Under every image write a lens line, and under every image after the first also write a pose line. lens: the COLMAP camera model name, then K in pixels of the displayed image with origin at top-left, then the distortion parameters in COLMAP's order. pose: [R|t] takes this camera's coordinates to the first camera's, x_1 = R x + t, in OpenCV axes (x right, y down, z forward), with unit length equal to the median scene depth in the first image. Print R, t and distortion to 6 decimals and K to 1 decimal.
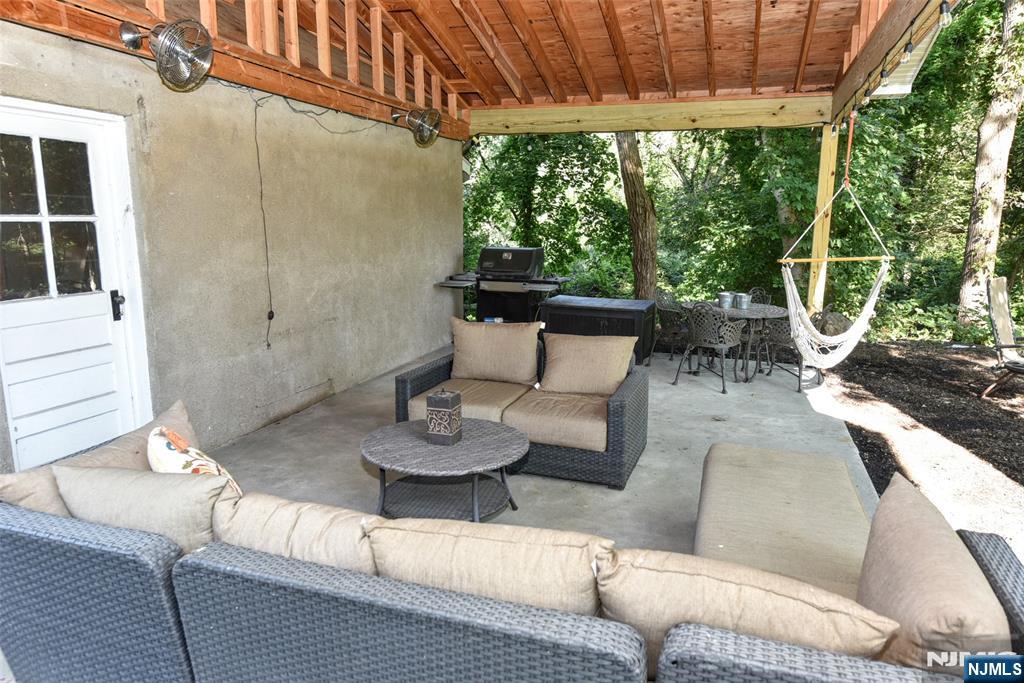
lens RADIAL K [[674.6, 0, 505.9], [0, 674.6, 343.0], [0, 0, 1]] dist [-0.001832, -0.001665]
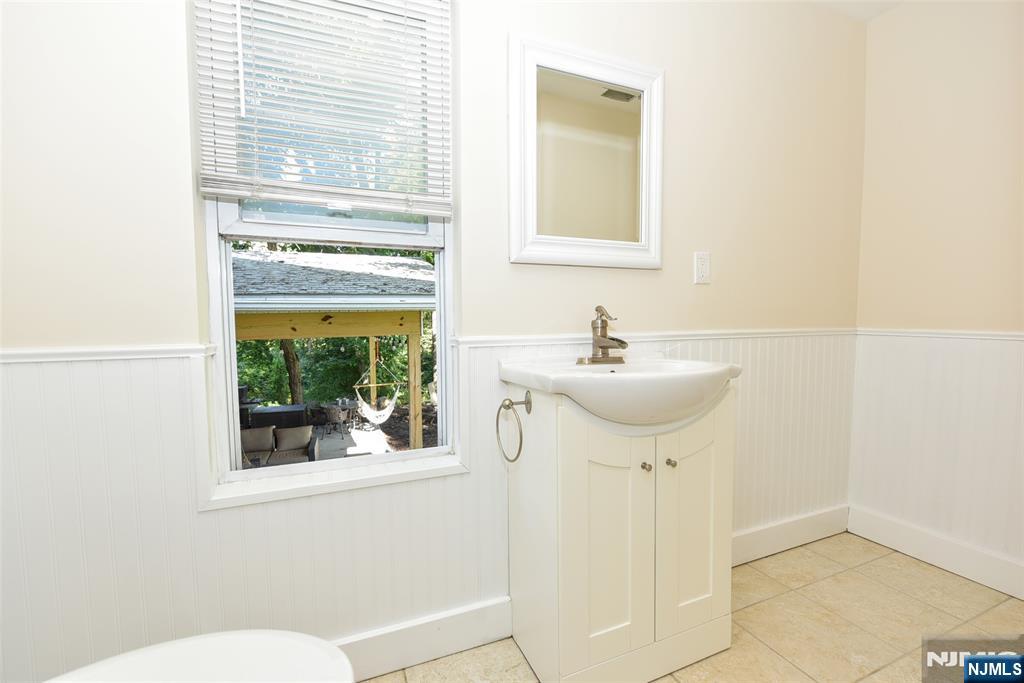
lens RADIAL K [[430.3, 0, 508.3], [0, 430.3, 347.9], [0, 0, 1]] dist [-0.001814, -0.000128]
pose [[0.750796, -0.053370, 0.658374, -0.299149], [0.136173, 0.987826, -0.075213, -0.067119], [-0.646345, 0.146122, 0.748924, -0.777530]]
